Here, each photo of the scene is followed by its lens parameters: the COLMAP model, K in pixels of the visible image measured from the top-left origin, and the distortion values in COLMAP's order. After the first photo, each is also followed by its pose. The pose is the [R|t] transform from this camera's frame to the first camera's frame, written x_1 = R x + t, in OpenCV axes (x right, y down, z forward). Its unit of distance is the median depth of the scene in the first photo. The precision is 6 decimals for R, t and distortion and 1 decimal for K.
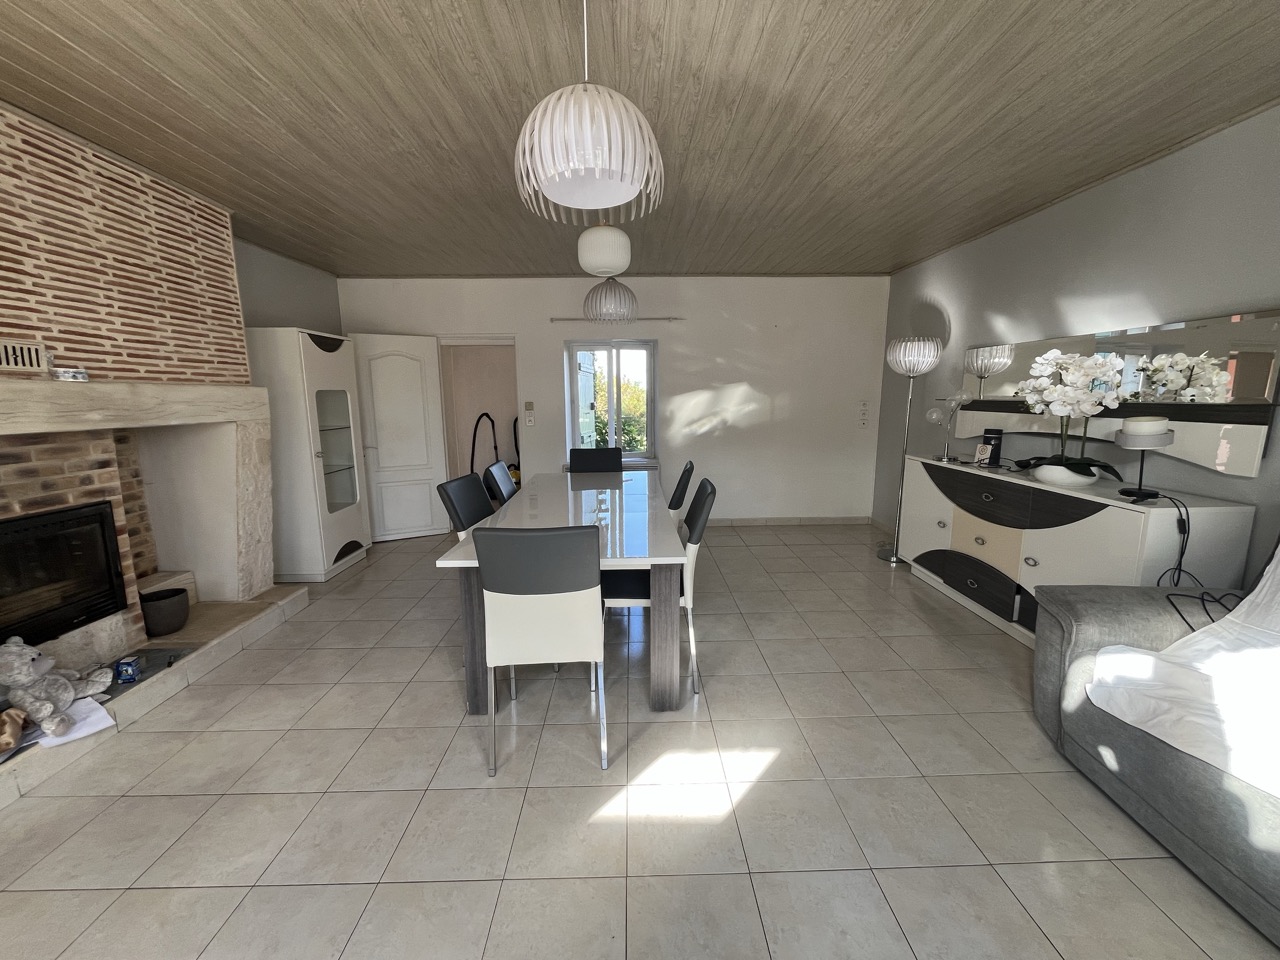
lens RADIAL K [[519.7, 0, 640.0], [0, 519.7, 480.0], [0, 0, 1]] dist [-0.000520, 0.000062]
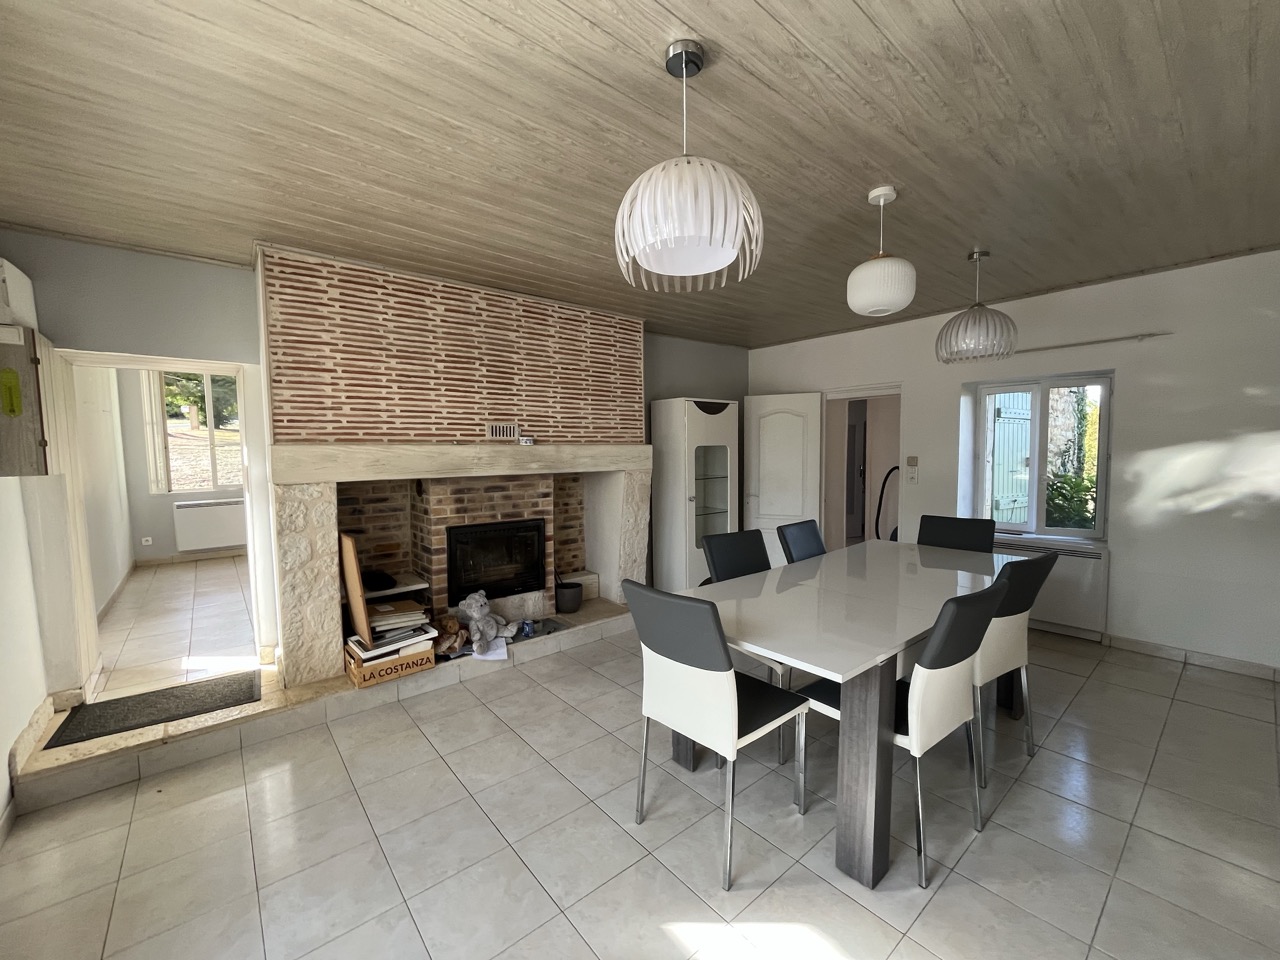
lens RADIAL K [[519.7, 0, 640.0], [0, 519.7, 480.0], [0, 0, 1]] dist [-0.000520, 0.000062]
pose [[0.626233, 0.048726, -0.778111, 0.369615], [-0.119085, 0.992312, -0.033701, -0.055295], [0.770487, 0.113766, 0.627222, 0.210241]]
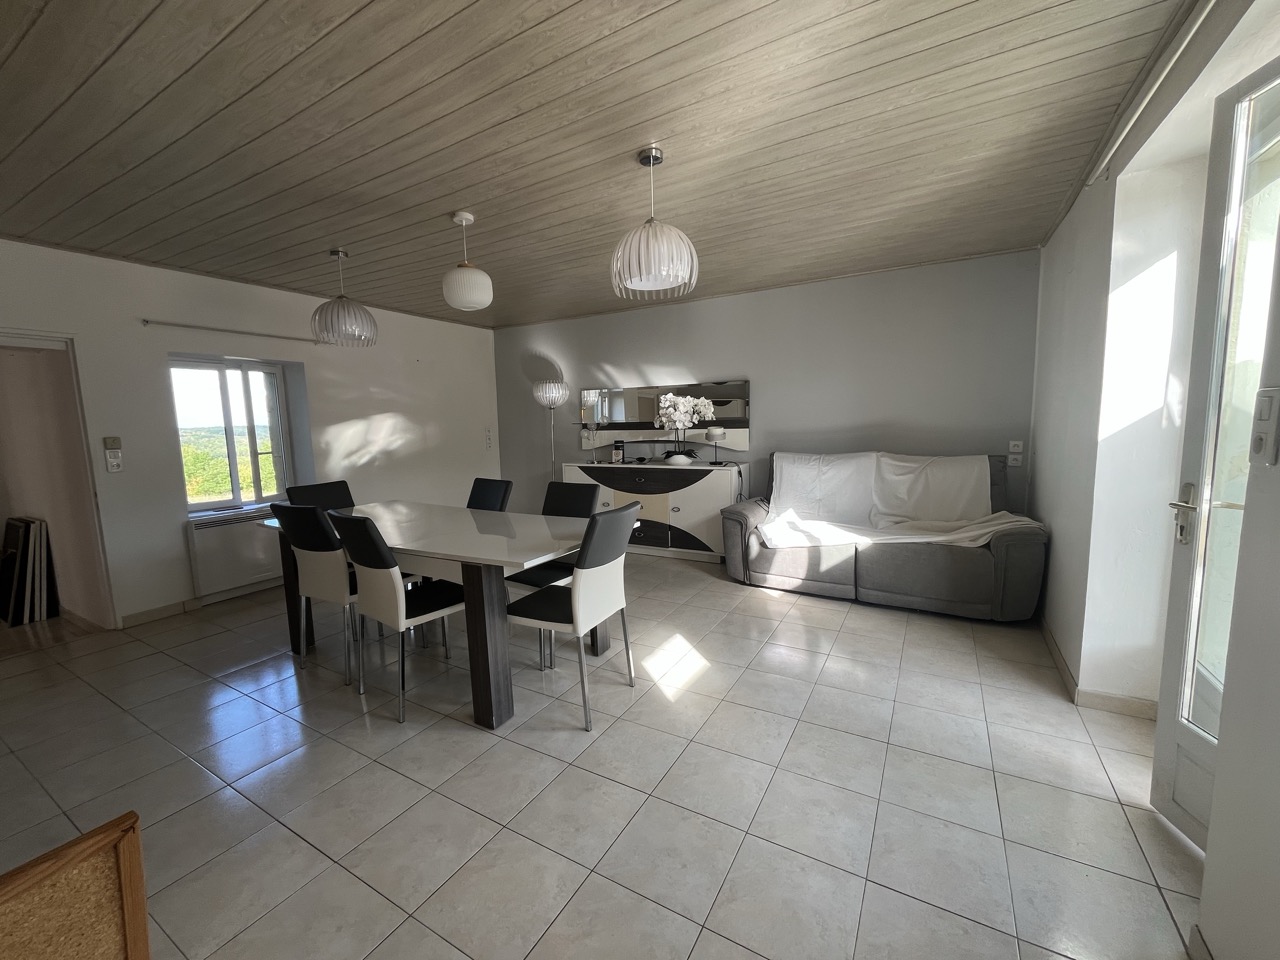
lens RADIAL K [[519.7, 0, 640.0], [0, 519.7, 480.0], [0, 0, 1]] dist [-0.000520, 0.000062]
pose [[0.517003, -0.101207, 0.849979, -0.890182], [0.159994, 0.986911, 0.020195, 0.000975], [-0.840898, 0.125551, 0.526429, 0.158914]]
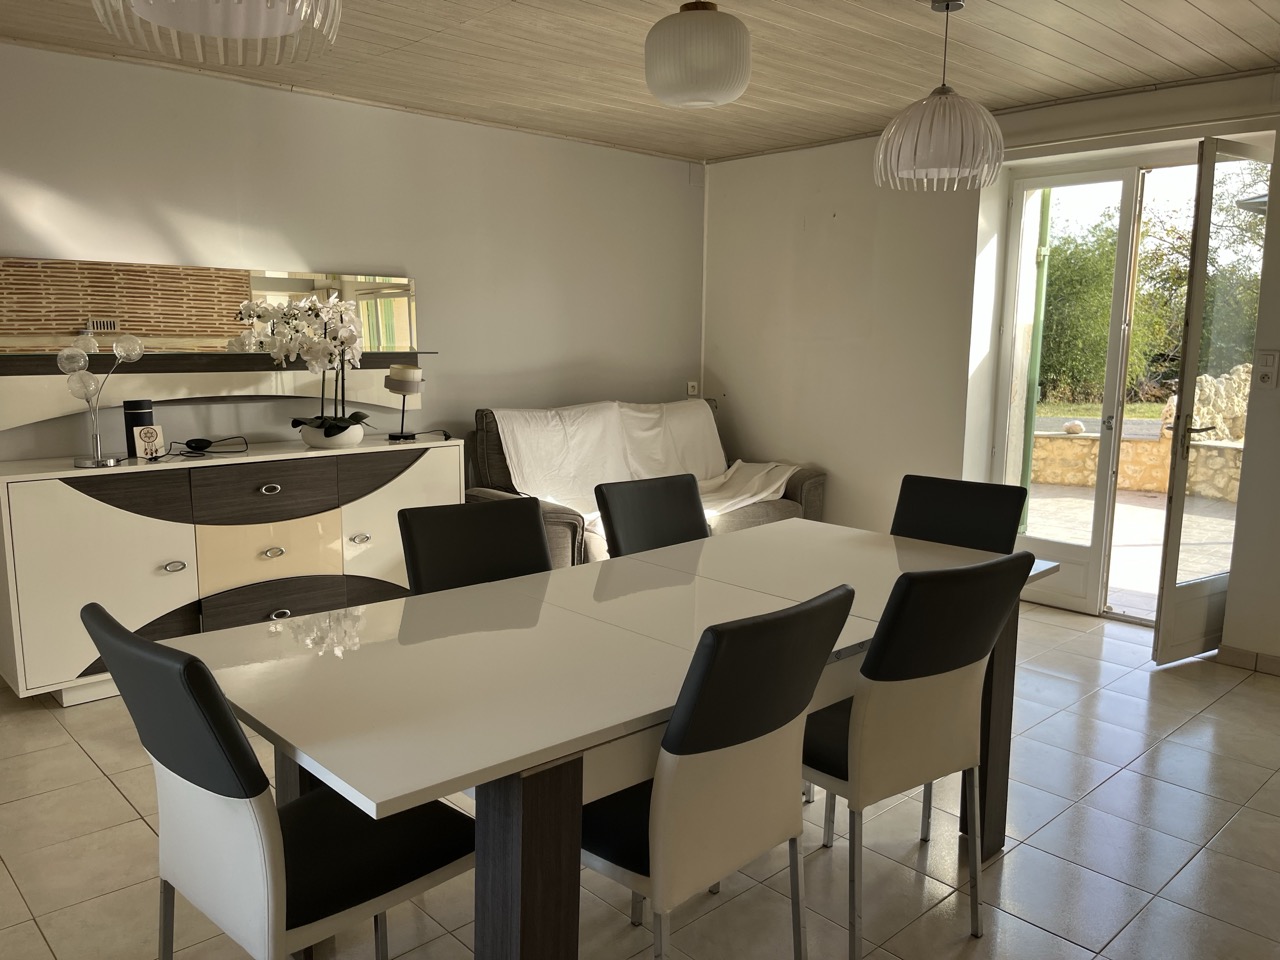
lens RADIAL K [[980.9, 0, 640.0], [0, 980.9, 480.0], [0, 0, 1]] dist [0.008071, 0.012636]
pose [[-0.668704, -0.107997, 0.735644, -0.789740], [0.117742, 0.961530, 0.248186, -0.304901], [-0.734147, 0.252579, -0.630264, 1.782759]]
